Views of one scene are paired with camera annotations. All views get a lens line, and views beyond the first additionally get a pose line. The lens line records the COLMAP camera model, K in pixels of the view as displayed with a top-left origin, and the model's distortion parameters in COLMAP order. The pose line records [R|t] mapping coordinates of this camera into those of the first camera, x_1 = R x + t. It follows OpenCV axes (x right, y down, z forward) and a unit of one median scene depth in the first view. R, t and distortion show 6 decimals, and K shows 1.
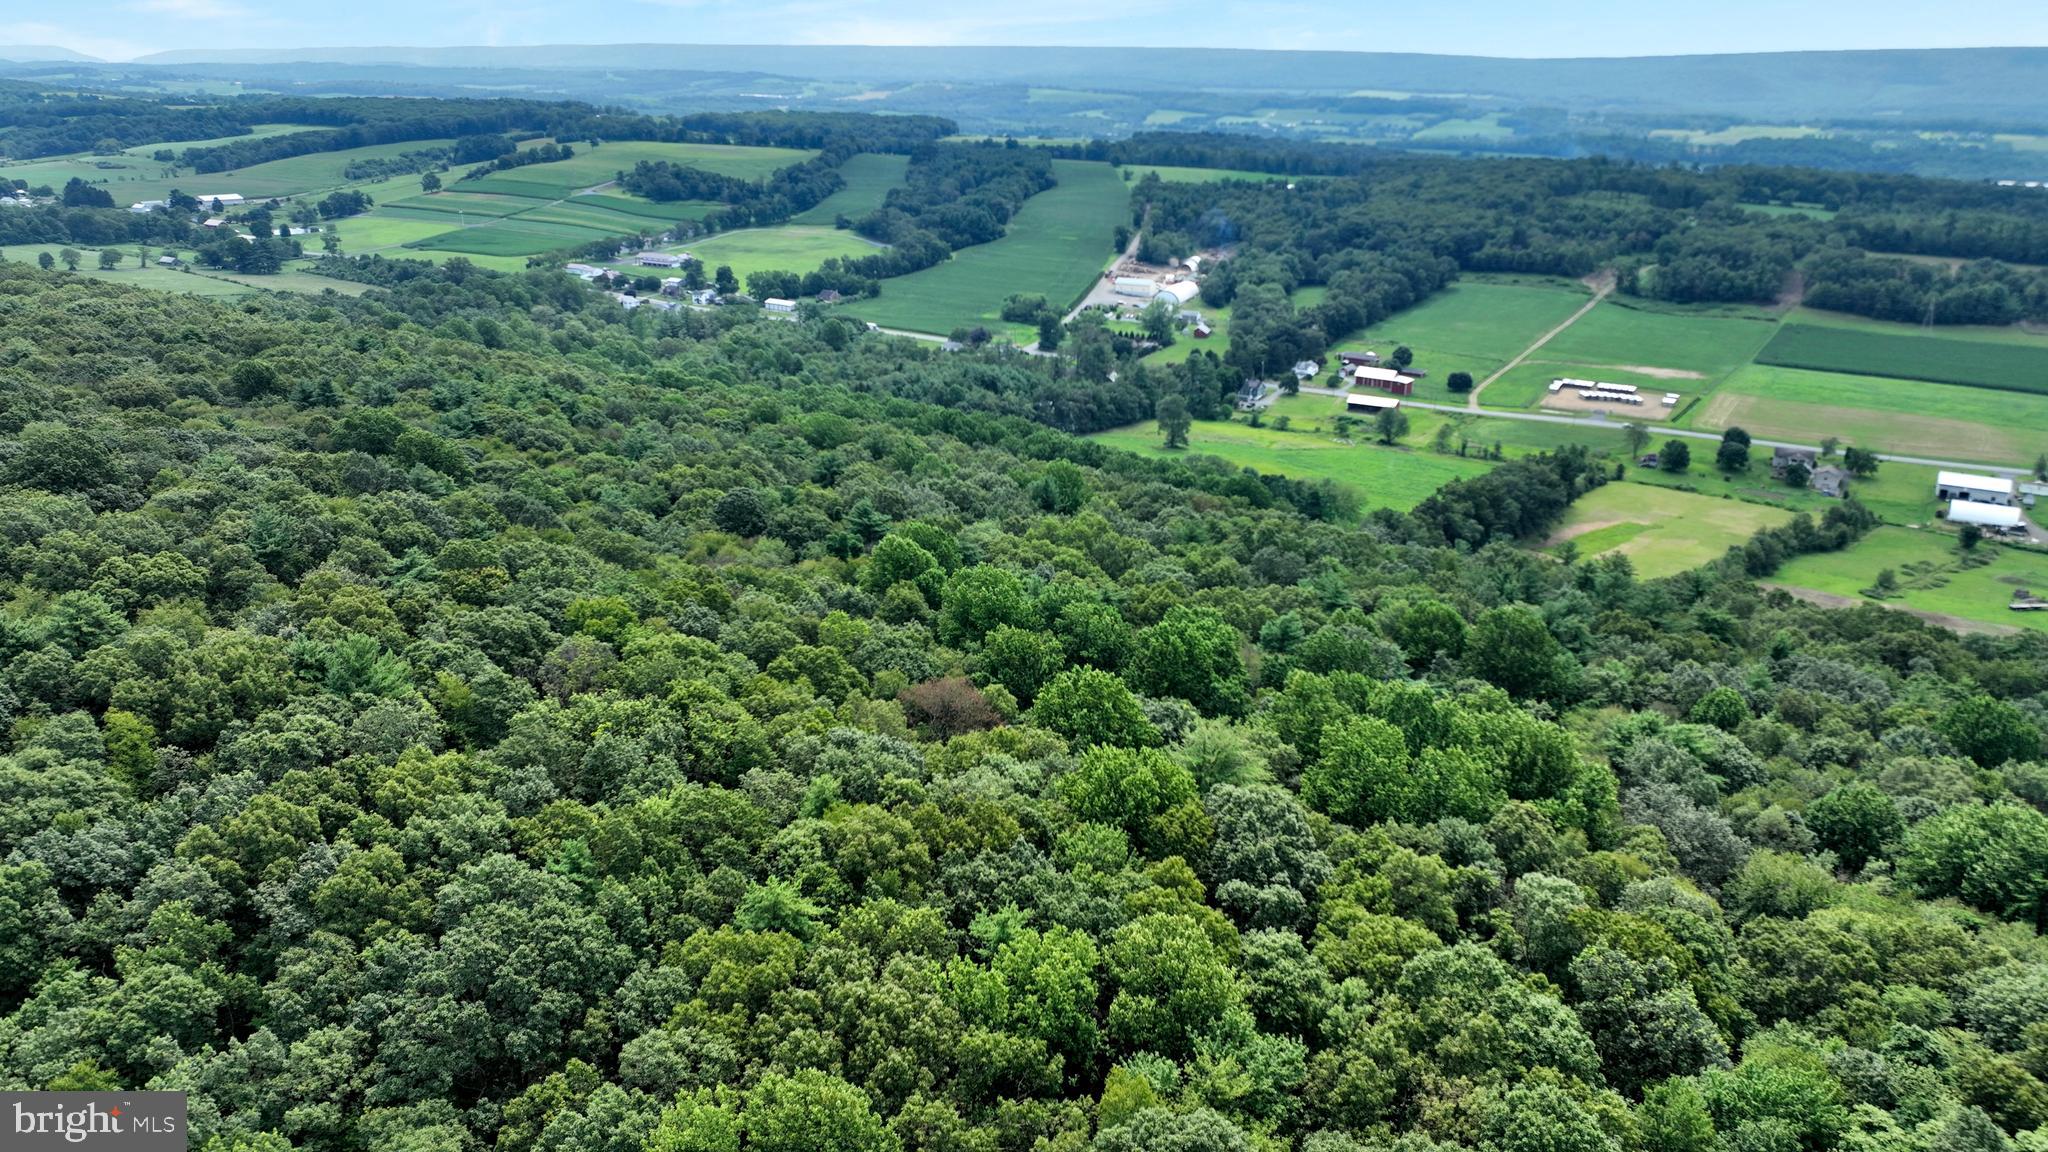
lens RADIAL K [[1432.9, 0, 1025.7], [0, 1432.9, 575.5], [0, 0, 1]] dist [-0.013465, 0.028321]
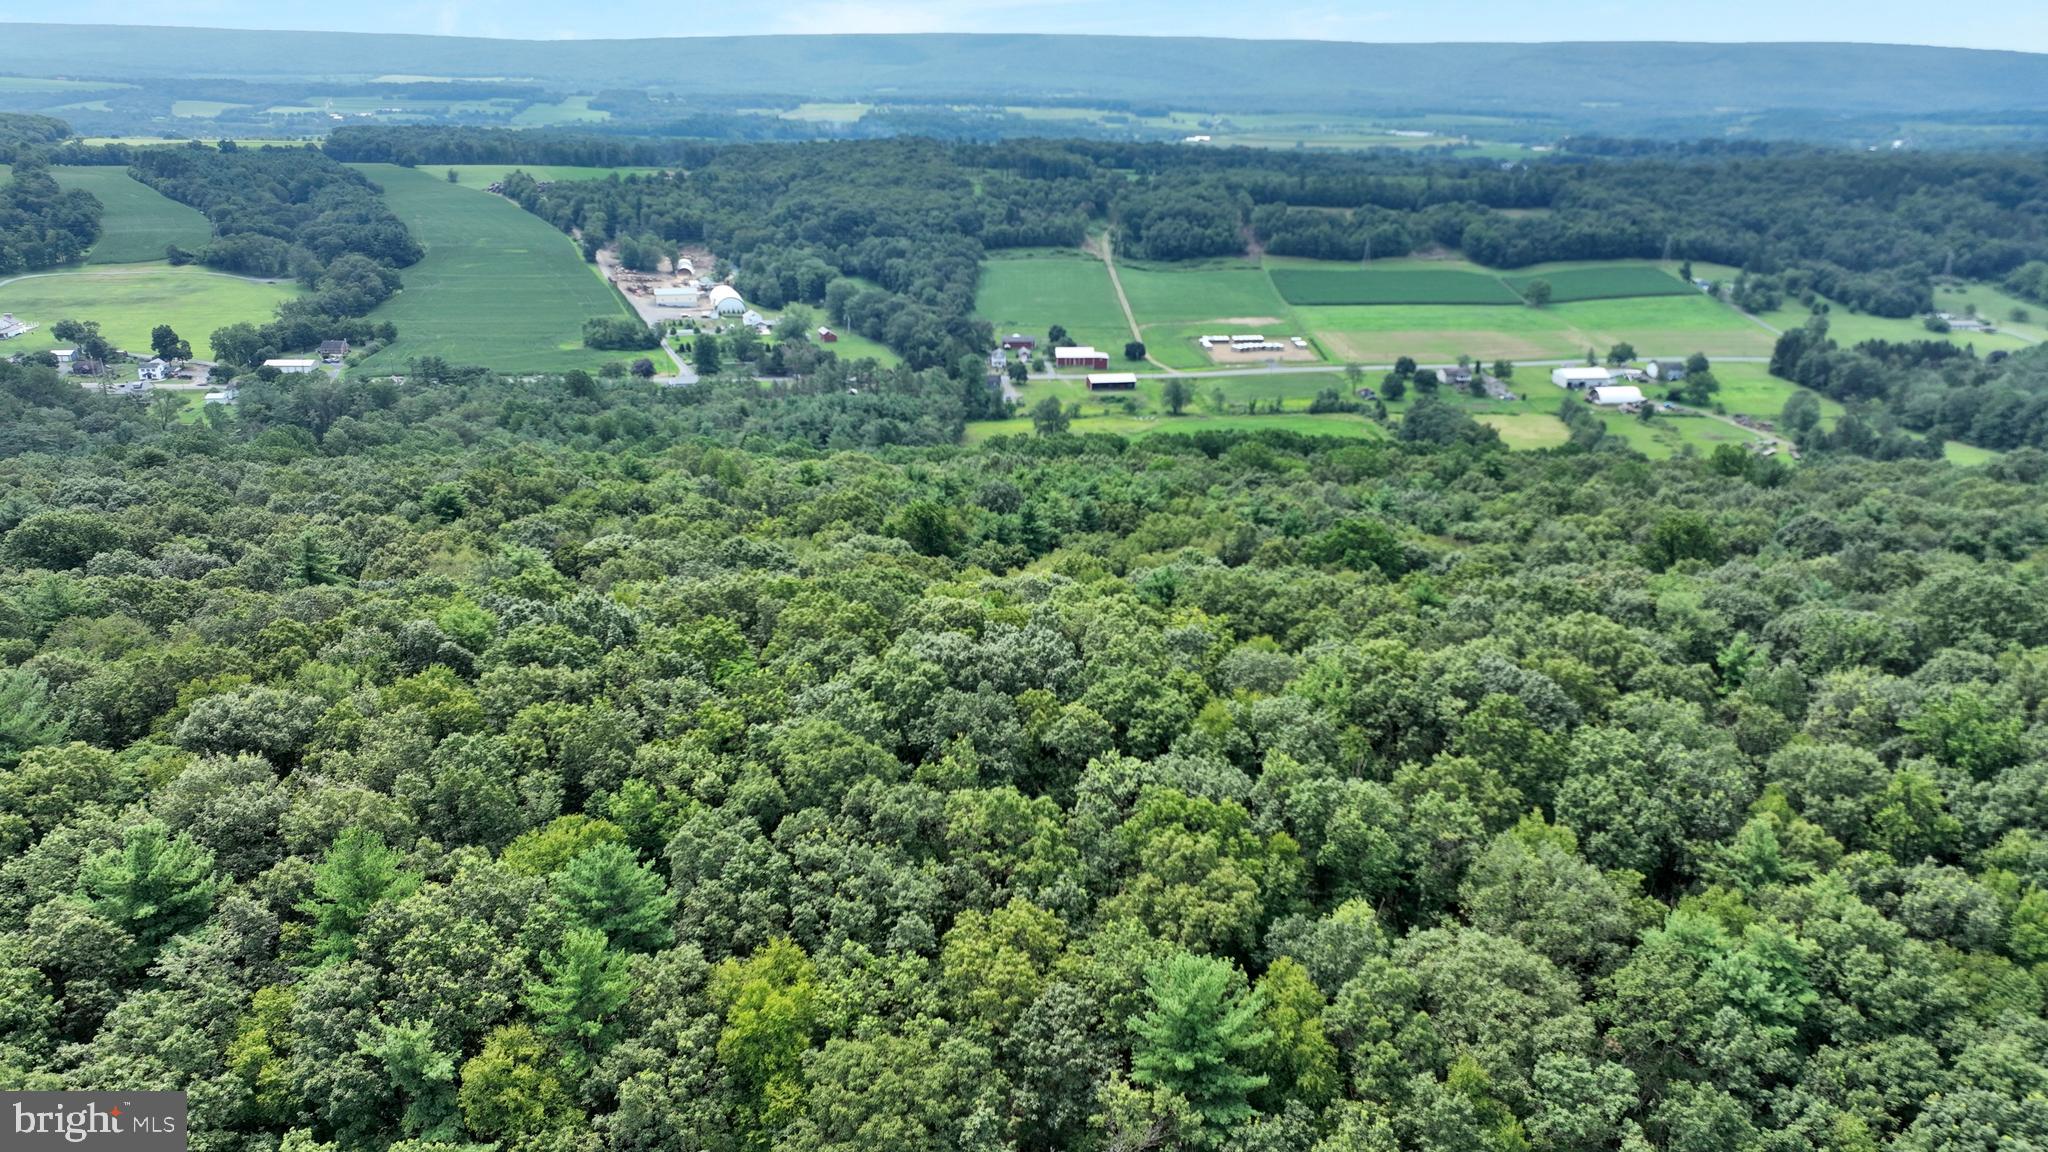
lens RADIAL K [[1432.9, 0, 1025.7], [0, 1432.9, 575.5], [0, 0, 1]] dist [-0.013465, 0.028321]
pose [[0.787855, -0.213707, 0.577593, -0.326153], [0.207122, 0.975177, 0.078291, -0.057142], [-0.579987, 0.057951, 0.812562, 0.149812]]
